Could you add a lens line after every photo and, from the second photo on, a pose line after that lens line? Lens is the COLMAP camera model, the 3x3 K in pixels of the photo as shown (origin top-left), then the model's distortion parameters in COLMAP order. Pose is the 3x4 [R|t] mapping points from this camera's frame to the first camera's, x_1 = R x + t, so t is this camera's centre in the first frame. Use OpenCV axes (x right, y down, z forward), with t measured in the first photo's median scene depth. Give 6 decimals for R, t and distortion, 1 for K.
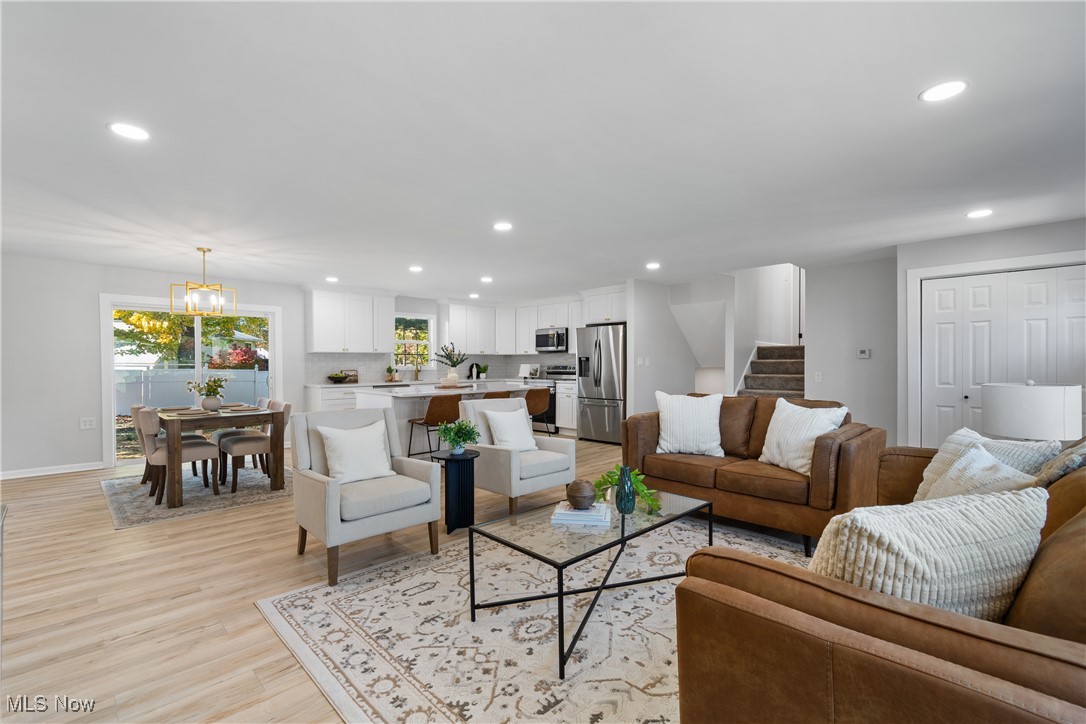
lens RADIAL K [[486.6, 0, 543.0], [0, 486.6, 365.7], [0, 0, 1]] dist [0.002075, -0.000005]
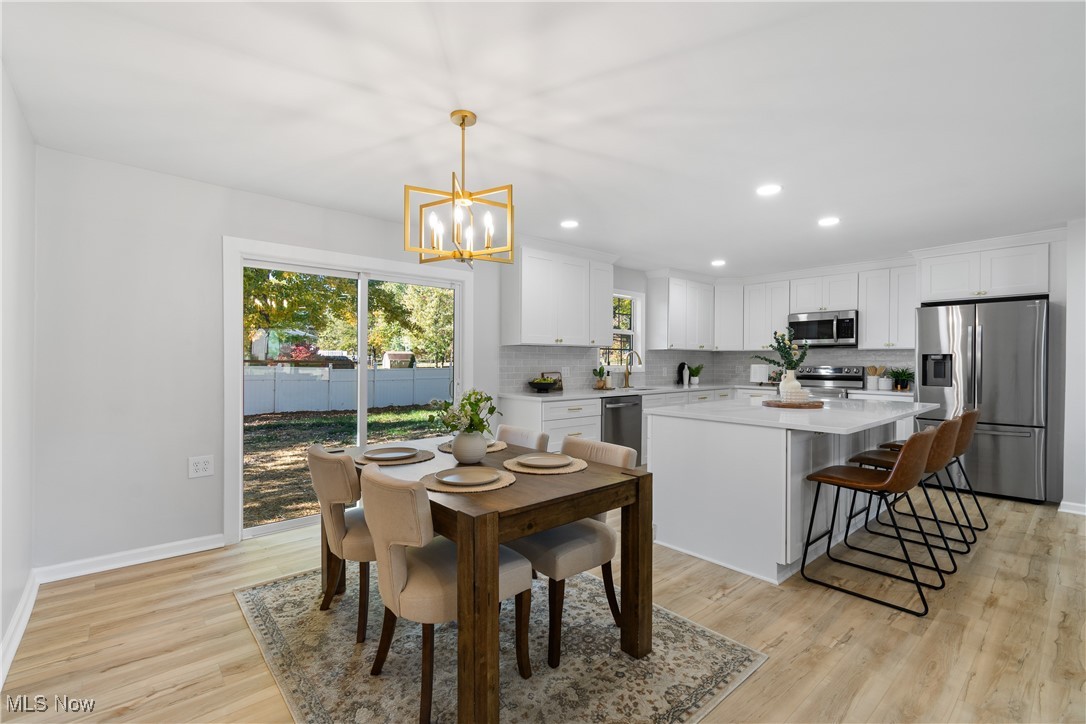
lens RADIAL K [[482.7, 0, 540.1], [0, 482.7, 358.6], [0, 0, 1]] dist [0.000521, 0.000029]
pose [[0.997687, 0.004385, -0.067832, -0.425857], [-0.005243, 0.999908, -0.012475, -0.001581], [0.067771, 0.012802, 0.997619, 0.394698]]
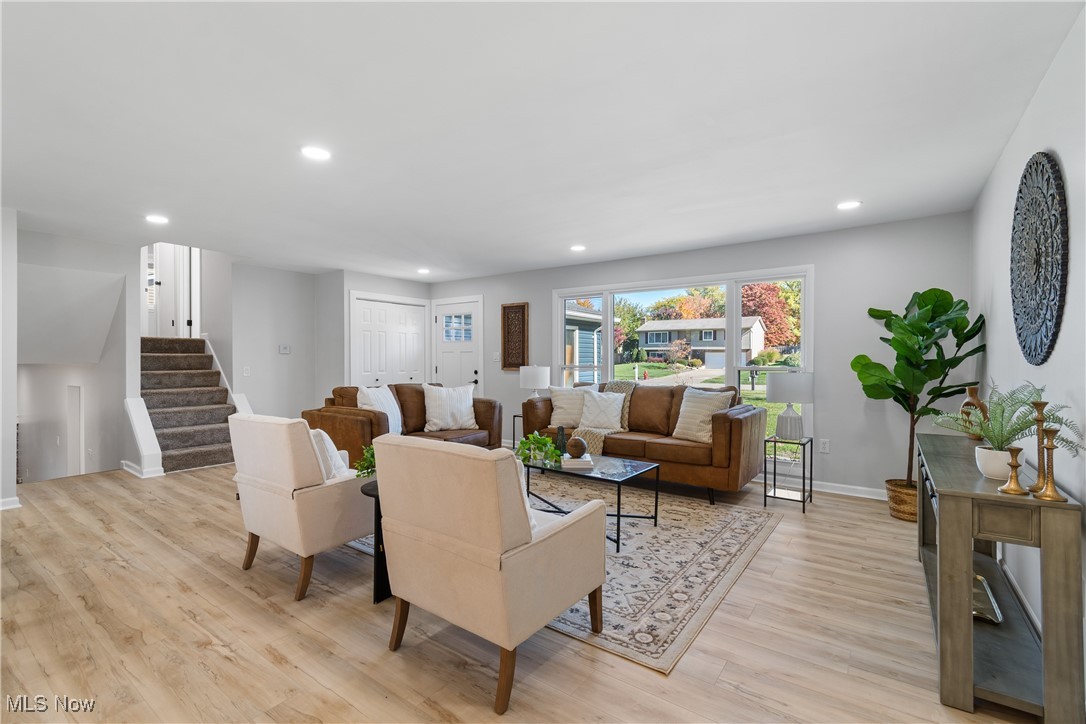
lens RADIAL K [[478.3, 0, 543.0], [0, 478.3, 362.0], [0, 0, 1]] dist [0.000186, -0.000009]
pose [[-0.165359, -0.006371, 0.986213, -0.480504], [0.003769, 0.999968, 0.007092, -0.000779], [-0.986226, 0.004890, -0.165329, 0.489162]]
